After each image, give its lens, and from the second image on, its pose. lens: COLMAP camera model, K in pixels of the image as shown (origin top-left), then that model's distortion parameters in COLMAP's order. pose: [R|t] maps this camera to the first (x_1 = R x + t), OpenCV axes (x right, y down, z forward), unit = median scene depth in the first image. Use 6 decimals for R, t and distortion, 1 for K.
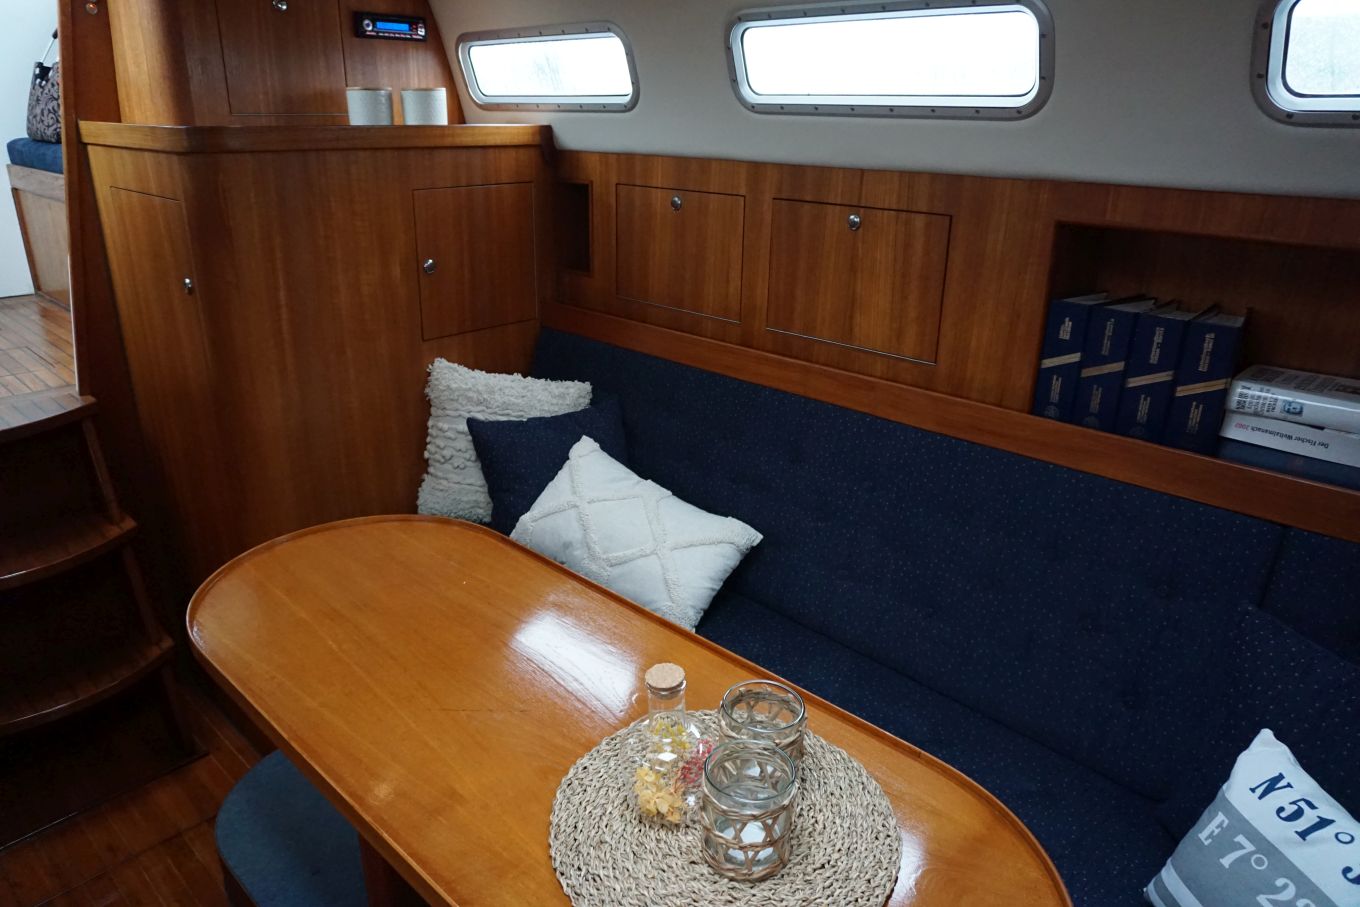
lens RADIAL K [[891.9, 0, 680.5], [0, 891.9, 428.8], [0, 0, 1]] dist [-0.038678, 0.000138]
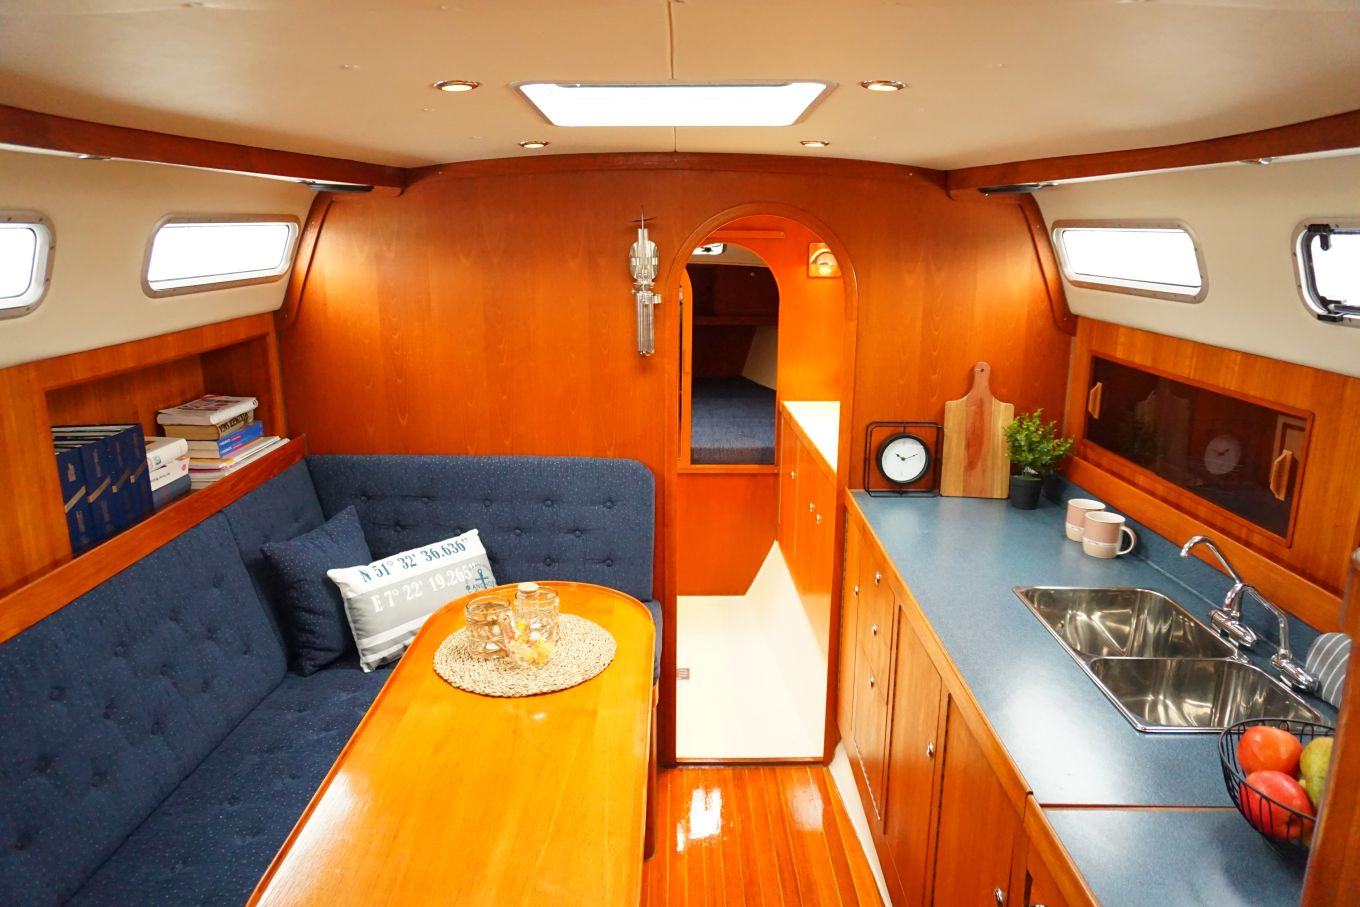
lens RADIAL K [[921.7, 0, 680.0], [0, 921.7, 450.6], [0, 0, 1]] dist [-0.044699, 0.041766]
pose [[-0.676940, -0.190646, 0.710920, -1.026748], [0.237744, 0.857465, 0.456325, -0.516097], [-0.696585, 0.477921, -0.535127, 1.080896]]
